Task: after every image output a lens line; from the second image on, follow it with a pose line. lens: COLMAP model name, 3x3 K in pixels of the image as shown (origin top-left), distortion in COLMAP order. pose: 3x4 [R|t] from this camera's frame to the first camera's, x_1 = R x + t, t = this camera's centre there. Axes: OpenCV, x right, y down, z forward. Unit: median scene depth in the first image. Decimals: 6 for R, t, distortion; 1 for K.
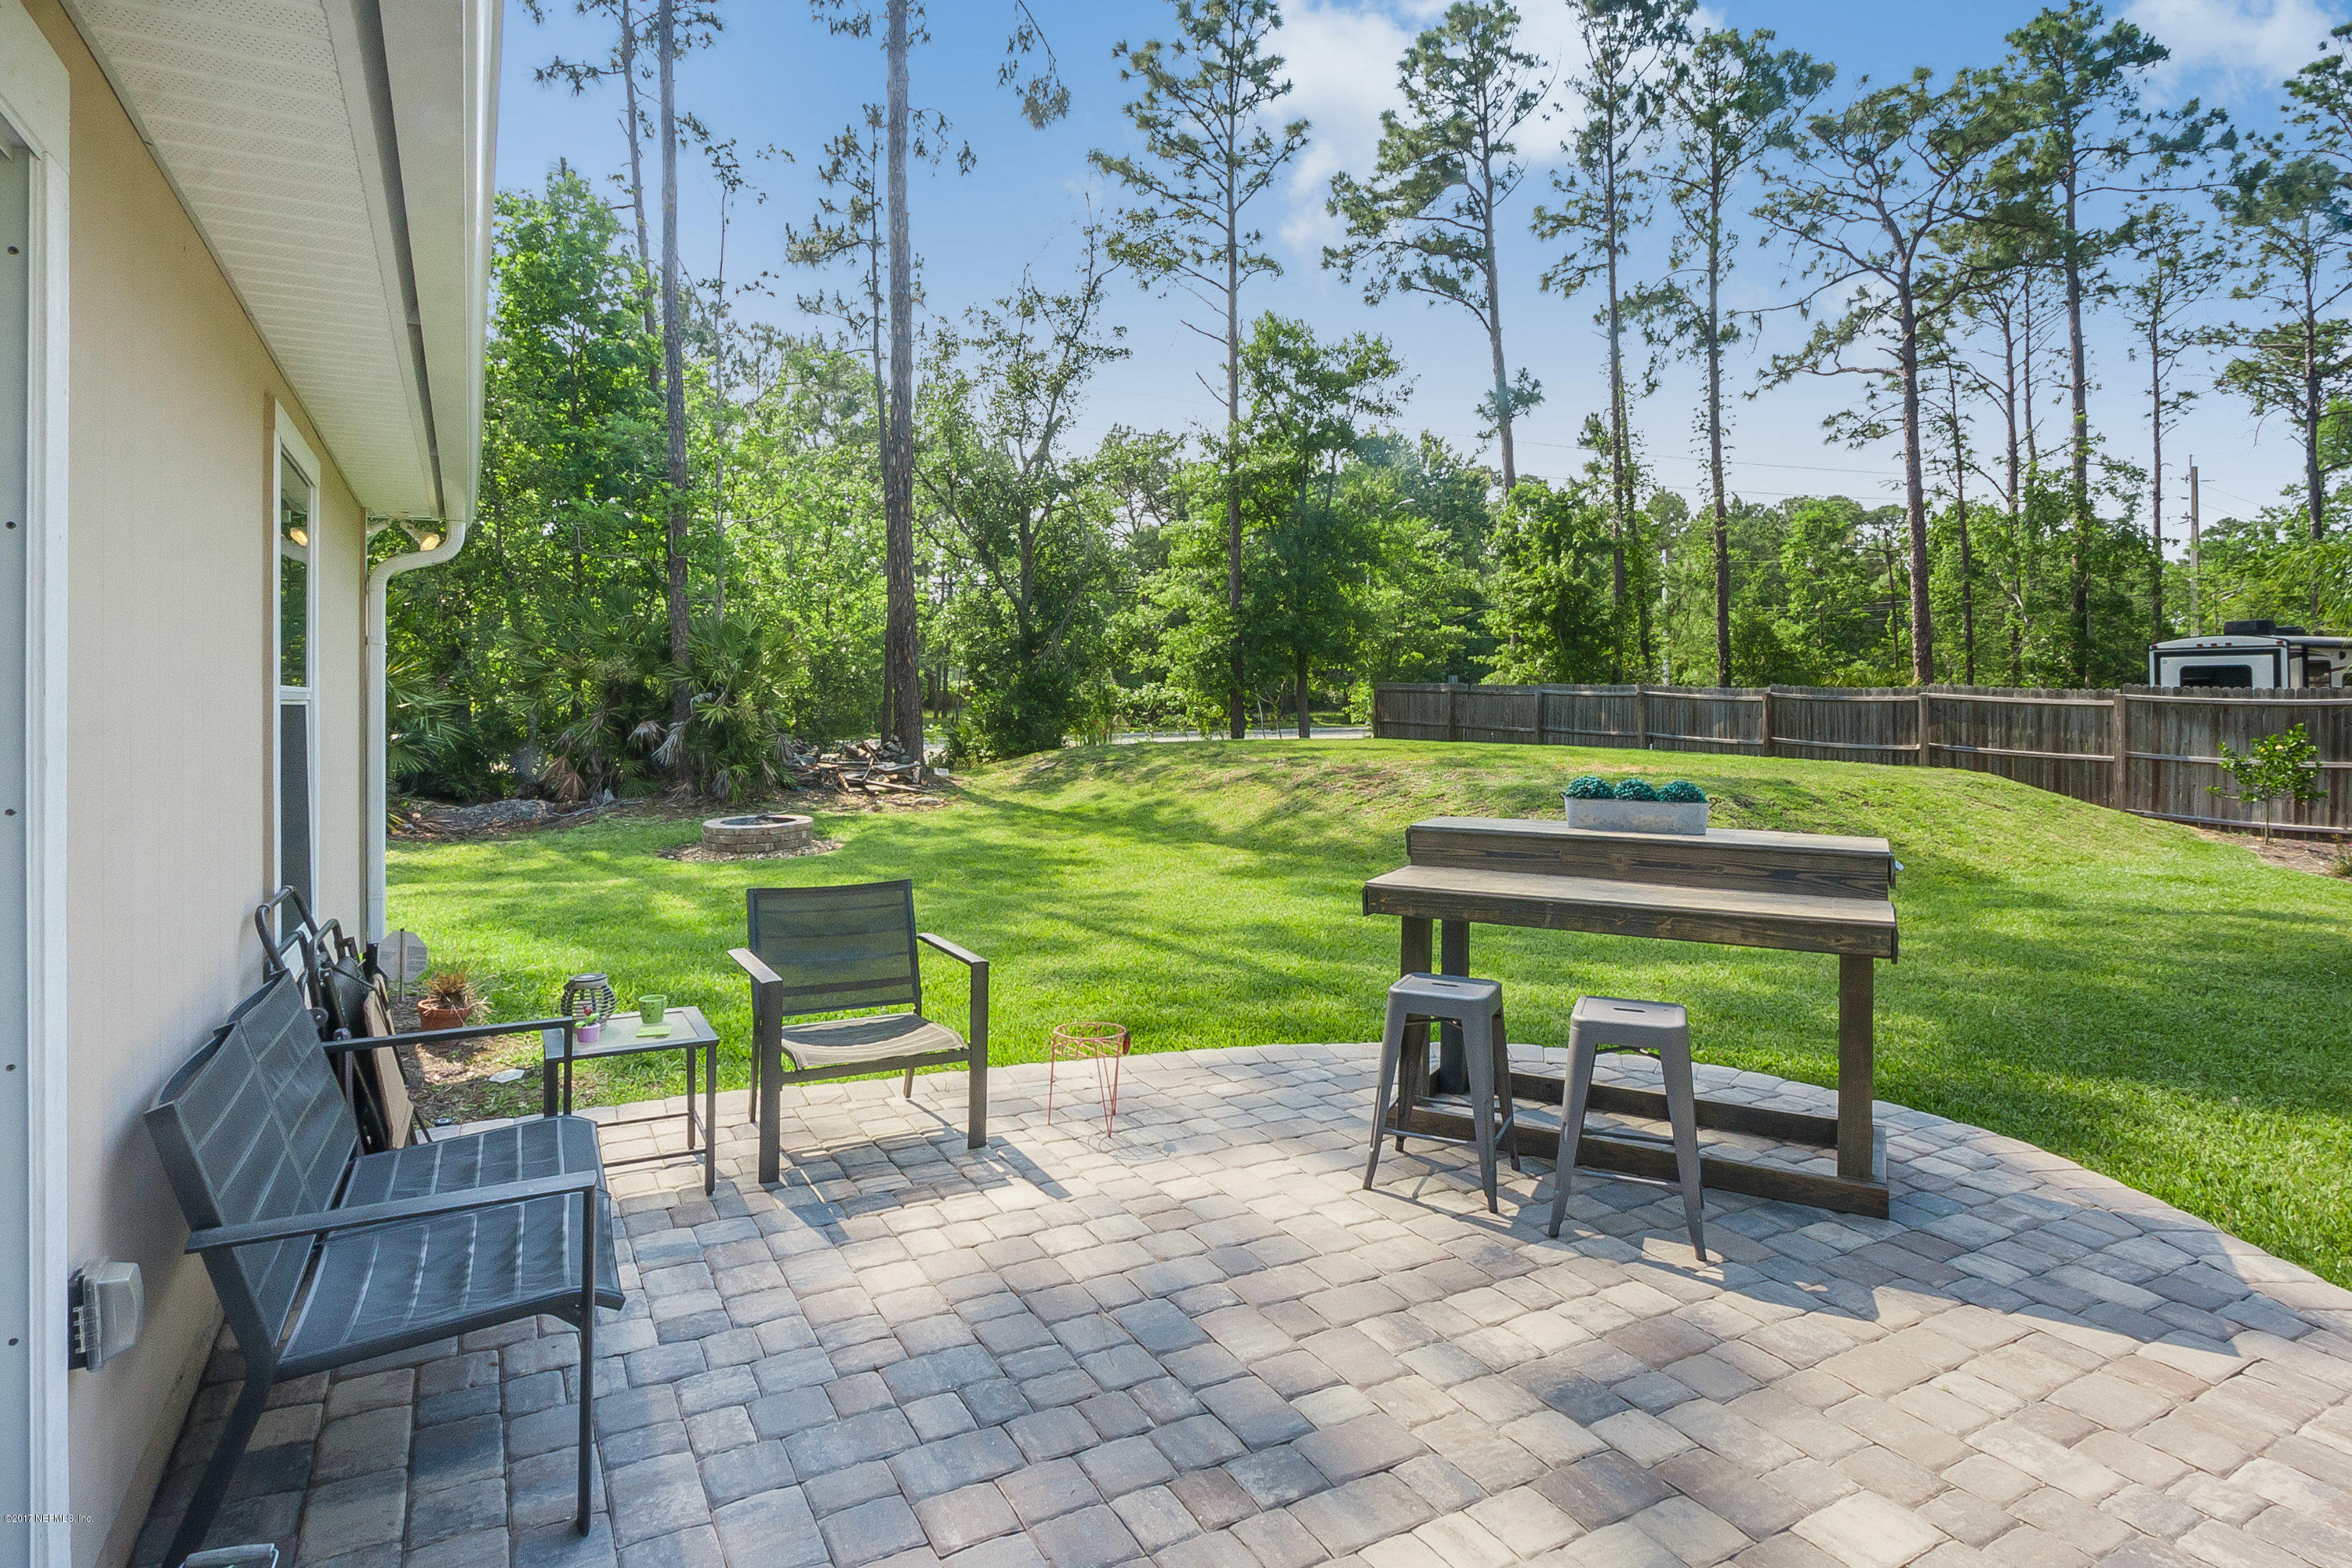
lens RADIAL K [[1221.9, 0, 1172.2], [0, 1221.9, 699.4], [0, 0, 1]] dist [-0.000439, -0.000218]
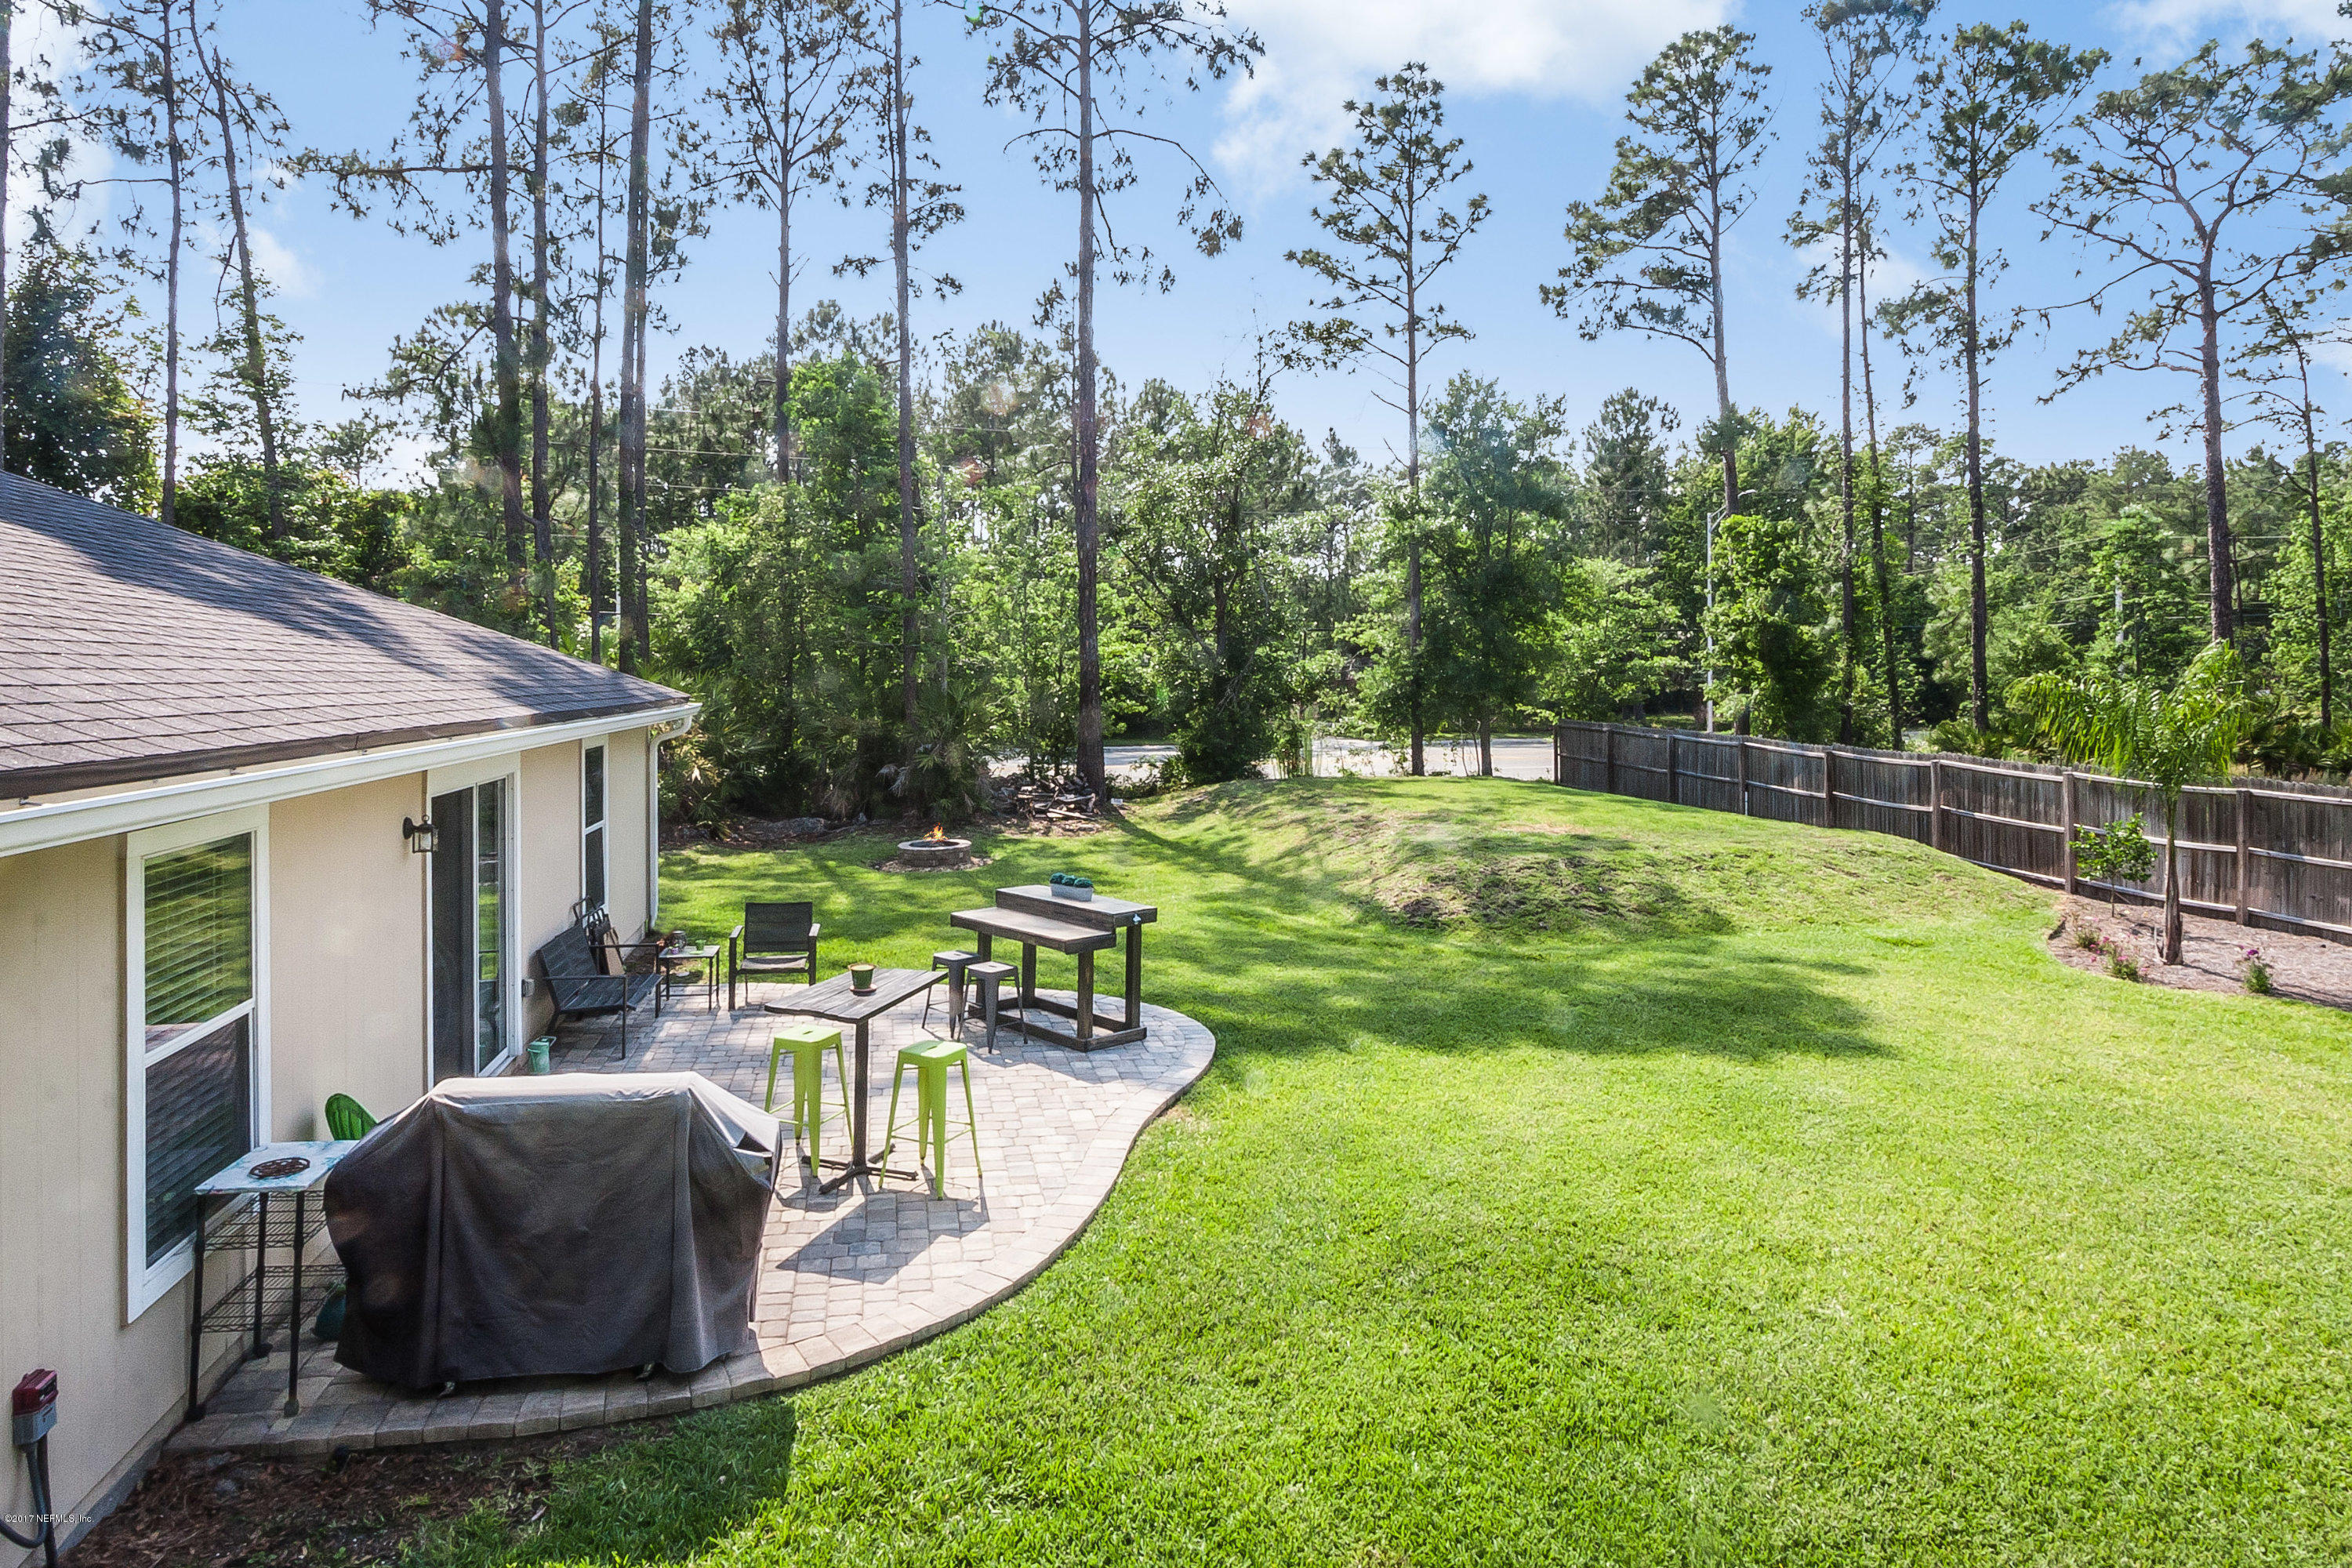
lens RADIAL K [[1353.8, 0, 1175.1], [0, 1353.8, 677.3], [0, 0, 1]] dist [0.001300, 0.000074]
pose [[0.953127, 0.000101, -0.302572, 0.180277], [-0.000814, 0.999997, -0.002231, -0.040713], [0.302571, 0.002372, 0.953124, -0.189648]]
